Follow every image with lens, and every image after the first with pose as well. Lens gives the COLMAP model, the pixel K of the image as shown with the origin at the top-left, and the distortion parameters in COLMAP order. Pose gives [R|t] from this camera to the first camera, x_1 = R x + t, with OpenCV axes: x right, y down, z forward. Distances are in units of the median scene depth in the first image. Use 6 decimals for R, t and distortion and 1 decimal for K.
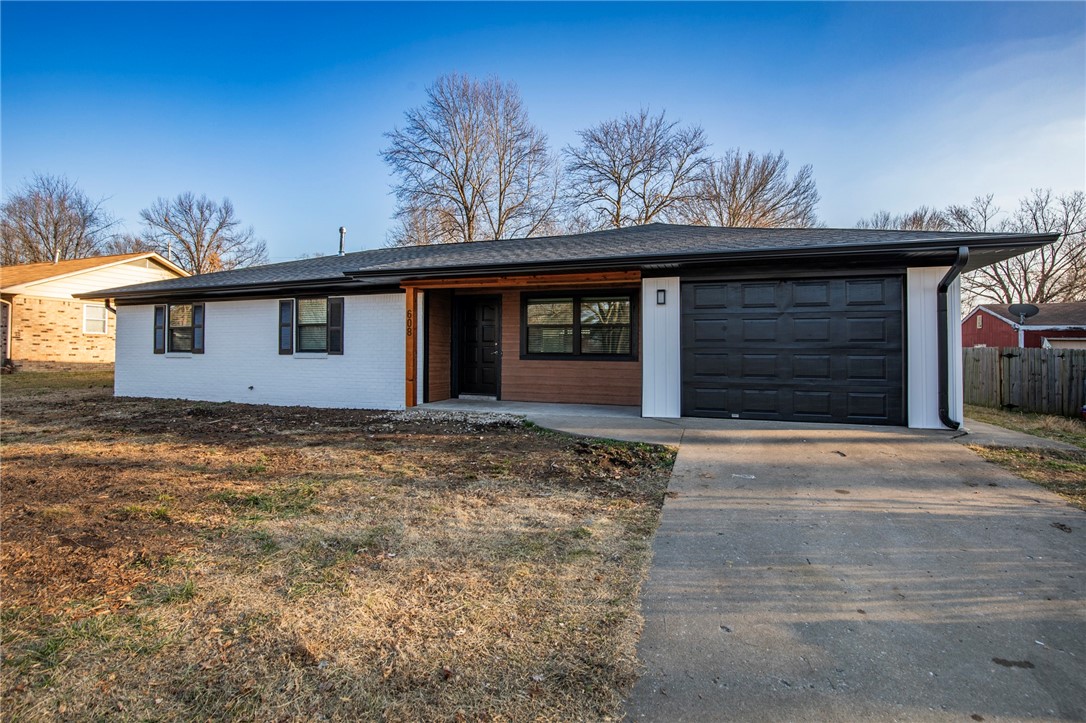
lens RADIAL K [[504.2, 0, 551.4], [0, 504.2, 357.6], [0, 0, 1]] dist [-0.028752, 0.000887]
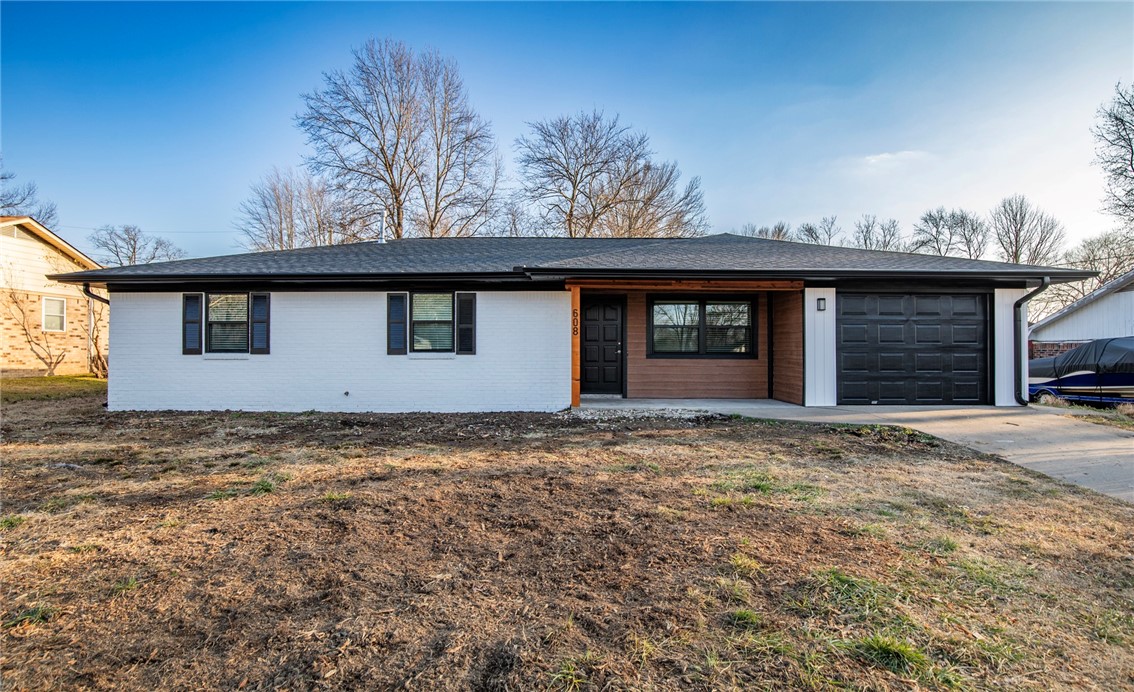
lens RADIAL K [[532.2, 0, 566.9], [0, 532.2, 359.8], [0, 0, 1]] dist [-0.022963, 0.000391]
pose [[0.947022, -0.008134, 0.321065, -0.566292], [0.006088, 0.999954, 0.007377, -0.002553], [-0.321110, -0.005032, 0.947029, 0.011618]]
